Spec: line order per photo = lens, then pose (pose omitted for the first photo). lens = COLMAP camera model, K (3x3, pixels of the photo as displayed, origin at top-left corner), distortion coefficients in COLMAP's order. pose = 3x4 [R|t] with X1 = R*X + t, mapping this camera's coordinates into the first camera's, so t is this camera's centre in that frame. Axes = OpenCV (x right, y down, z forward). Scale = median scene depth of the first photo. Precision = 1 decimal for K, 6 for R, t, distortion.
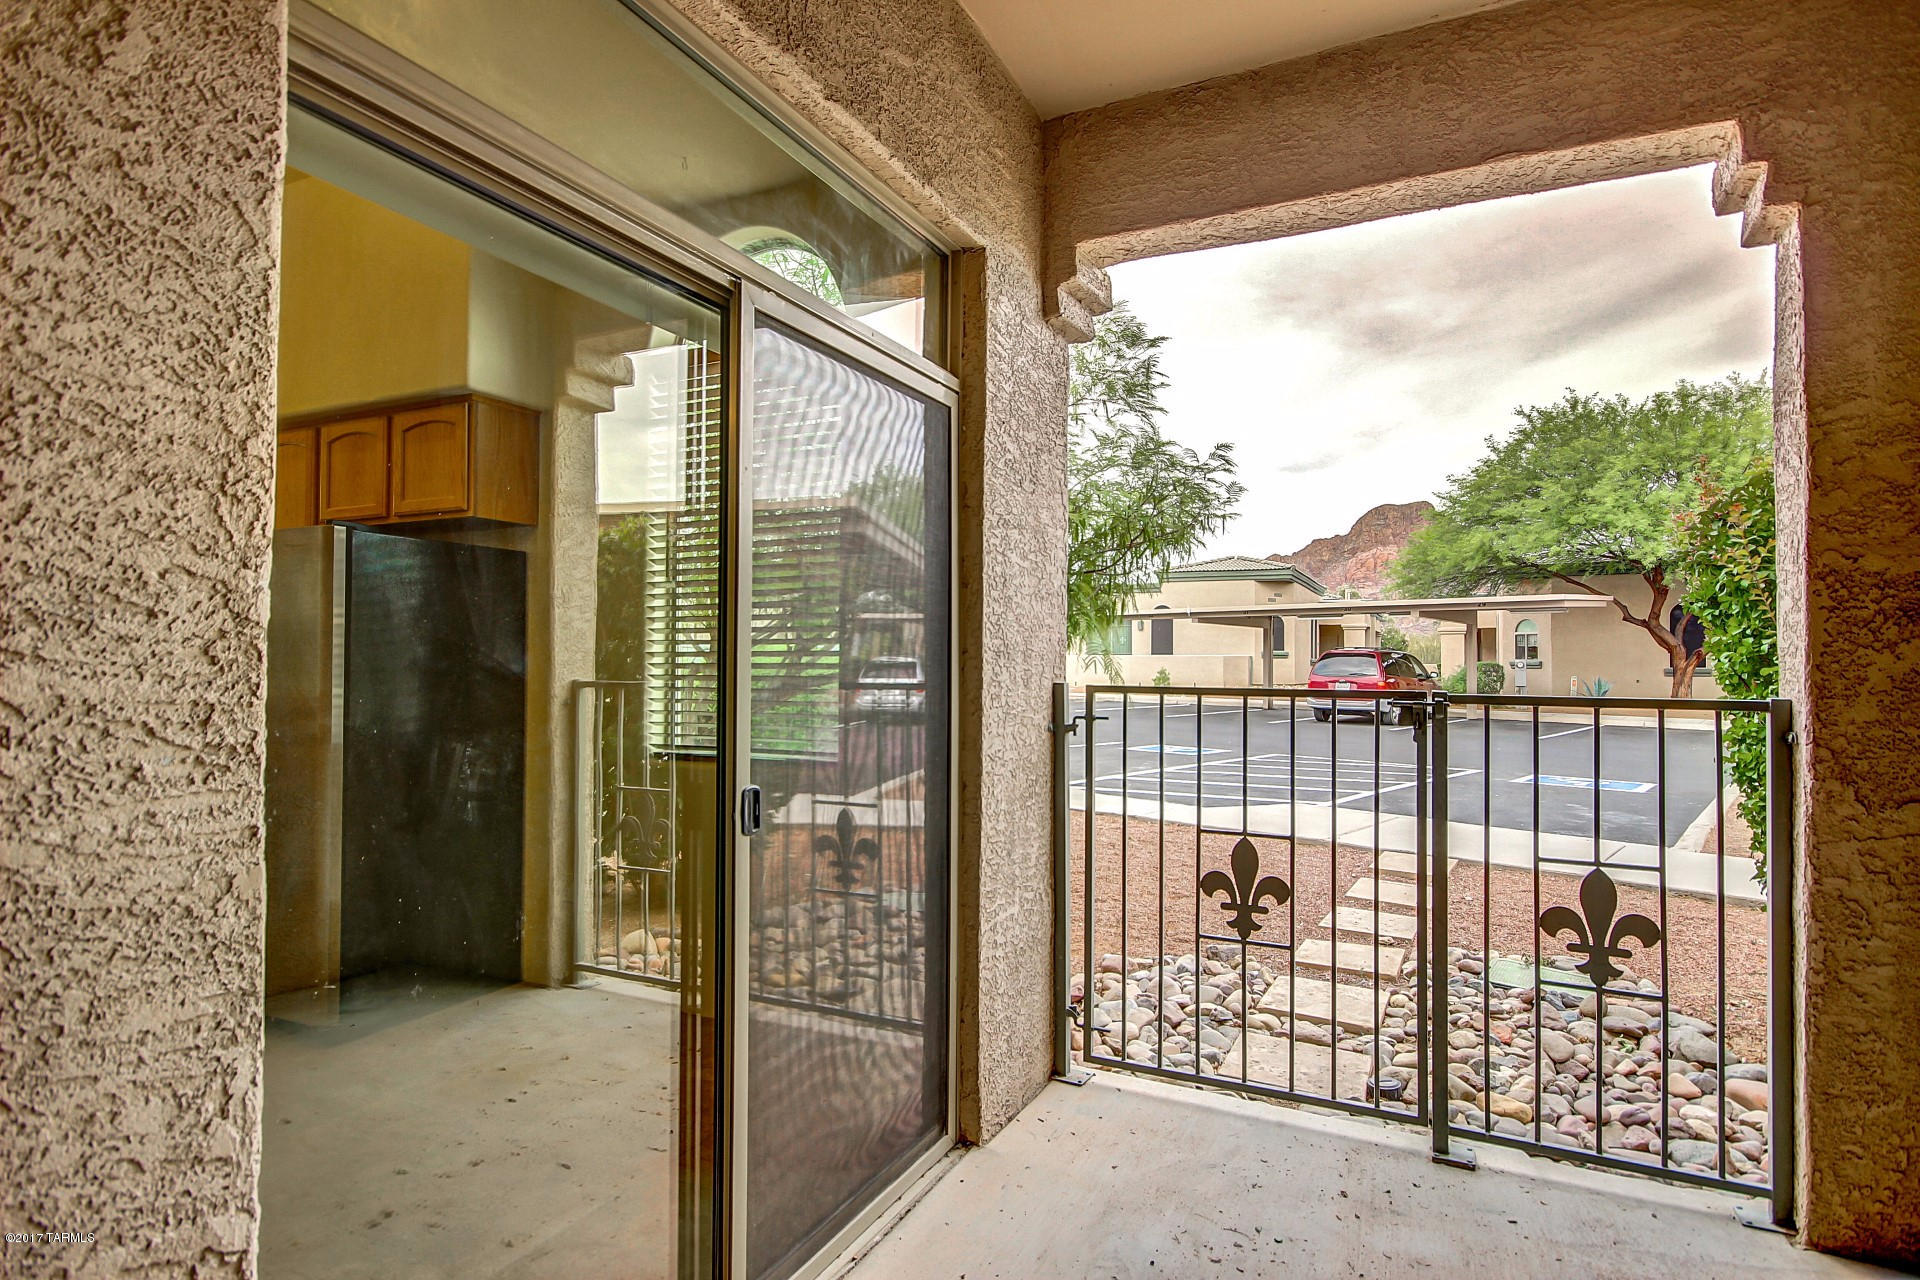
lens RADIAL K [[1015.5, 0, 965.8], [0, 1015.5, 648.6], [0, 0, 1]] dist [0.006650, -0.000512]
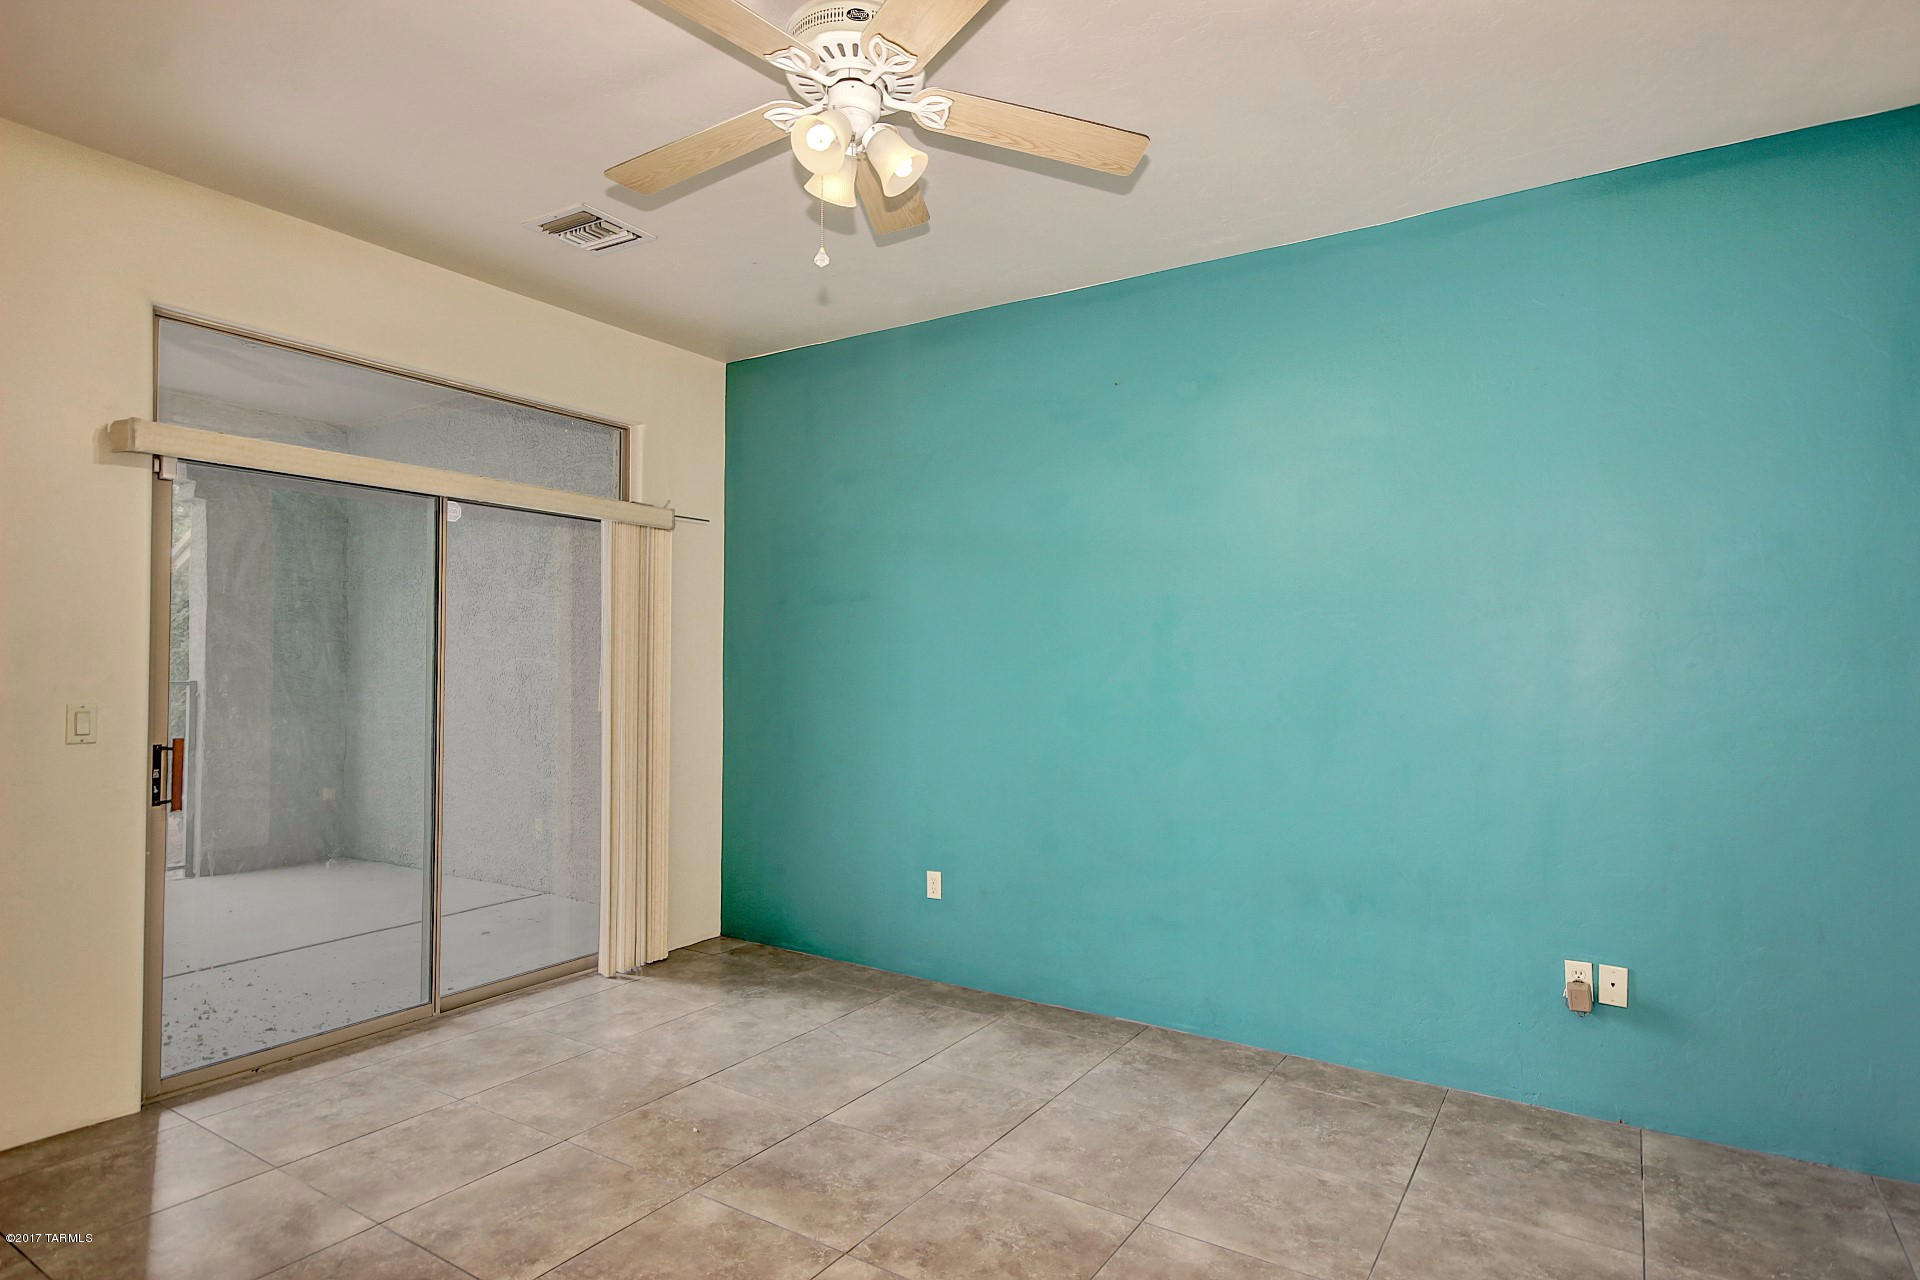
lens RADIAL K [[1024.0, 0, 966.3], [0, 1024.0, 647.2], [0, 0, 1]] dist [-0.005876, 0.017244]
pose [[0.121812, 0.008807, 0.992514, -0.762651], [-0.021503, 0.999749, -0.006232, -0.030163], [-0.992320, -0.020583, 0.121971, -0.627290]]
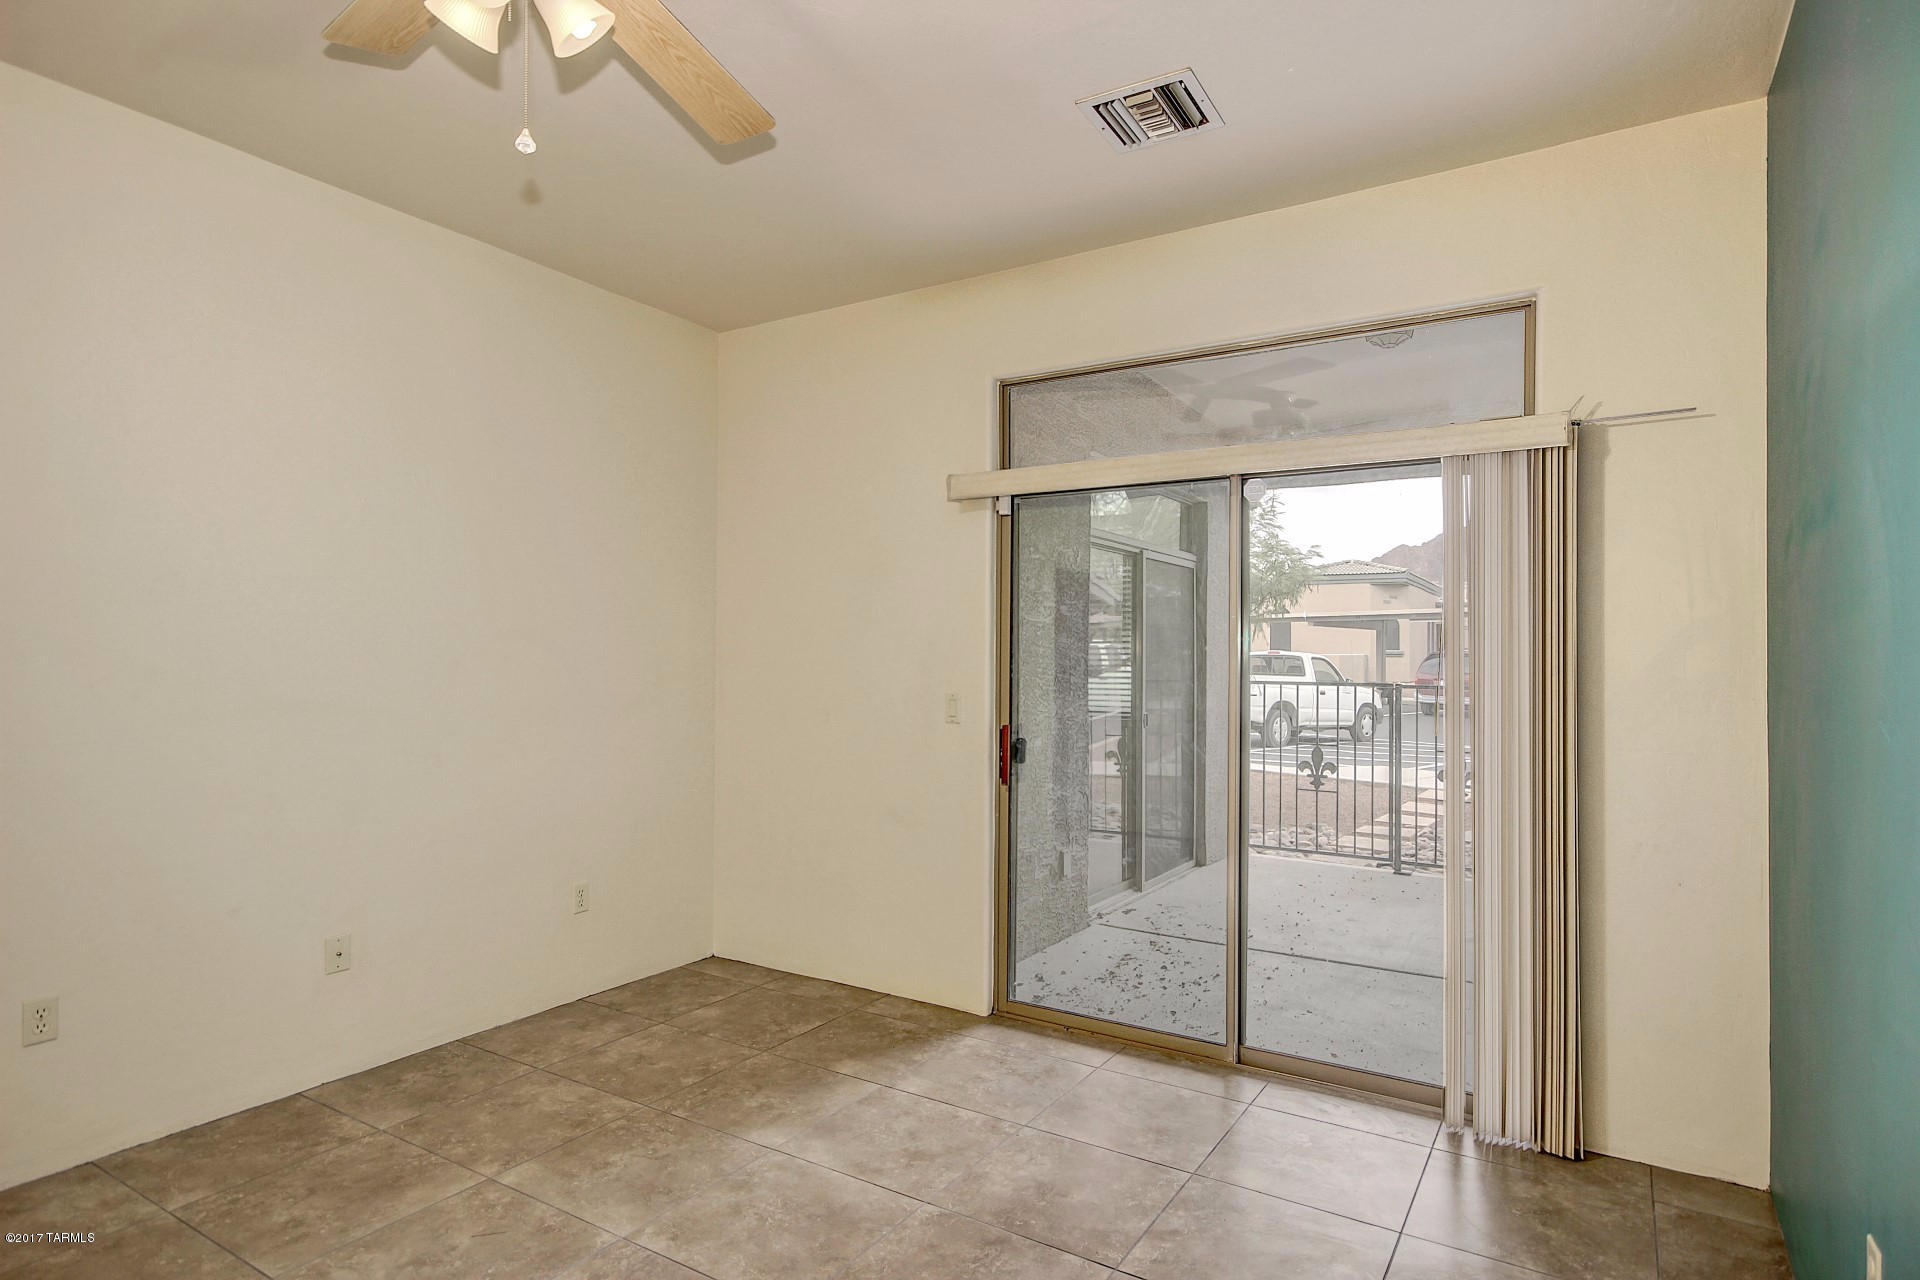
lens RADIAL K [[1024.0, 0, 966.3], [0, 1024.0, 647.2], [0, 0, 1]] dist [-0.005876, 0.017244]
pose [[0.994103, -0.000299, -0.108439, -0.159439], [0.000579, 0.999997, 0.002555, -0.028370], [0.108438, -0.002602, 0.994100, -0.834114]]
